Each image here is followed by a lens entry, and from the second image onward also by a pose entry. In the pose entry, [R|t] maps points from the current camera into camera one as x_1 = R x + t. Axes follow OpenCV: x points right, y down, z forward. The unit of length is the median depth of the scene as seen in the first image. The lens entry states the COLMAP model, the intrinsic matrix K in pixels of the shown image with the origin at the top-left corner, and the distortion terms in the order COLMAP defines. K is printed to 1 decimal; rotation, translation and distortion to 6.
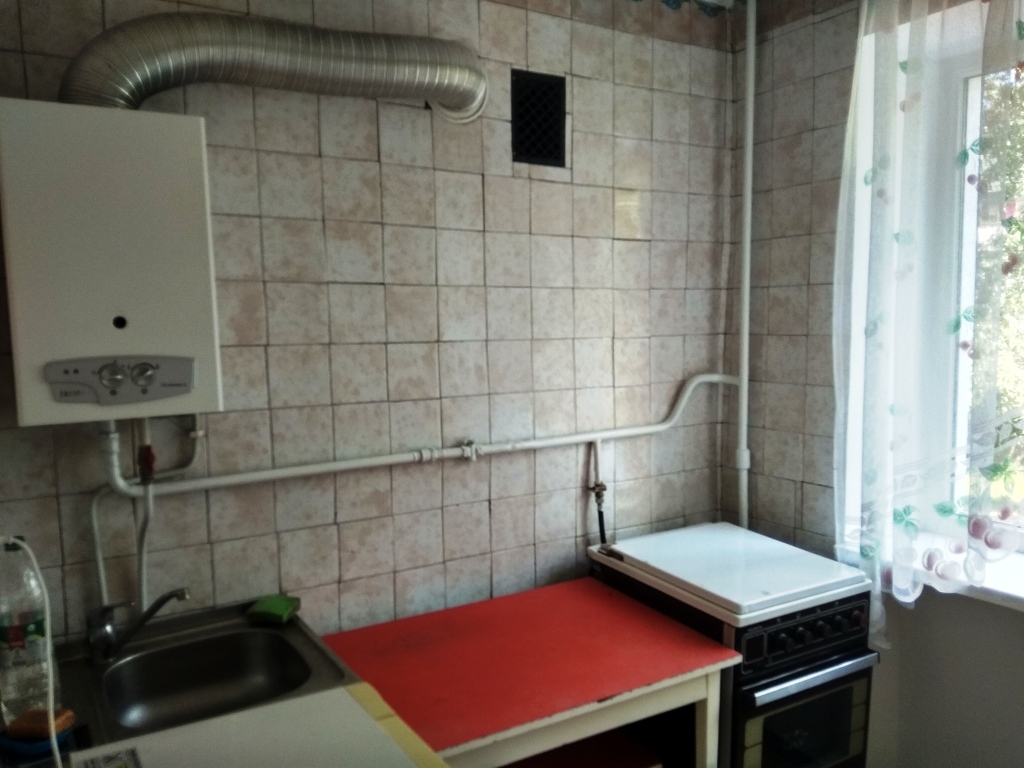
lens RADIAL K [[841.8, 0, 512.0], [0, 841.8, 384.0], [0, 0, 1]] dist [0.114883, -0.156647]
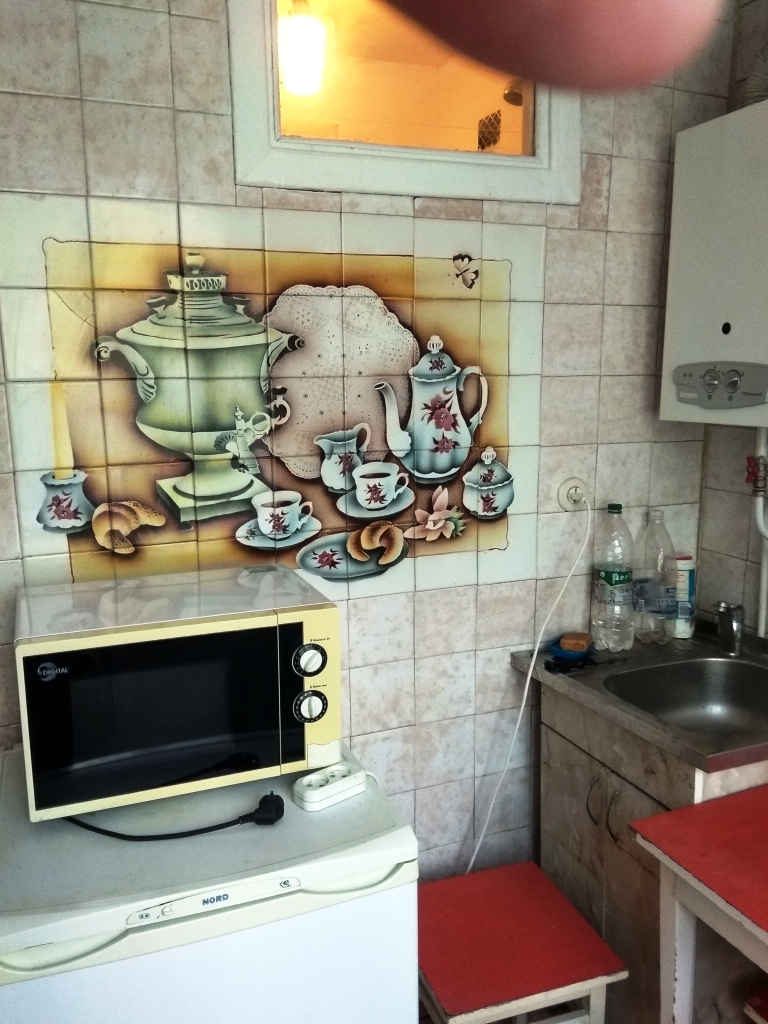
lens RADIAL K [[841.8, 0, 369.2], [0, 841.8, 511.1], [0, 0, 1]] dist [0.114883, -0.156647]
pose [[-0.121804, 0.187387, -0.974705, 0.631422], [-0.076205, 0.977353, 0.197419, -0.028312], [0.989624, 0.098324, -0.104766, 0.706673]]
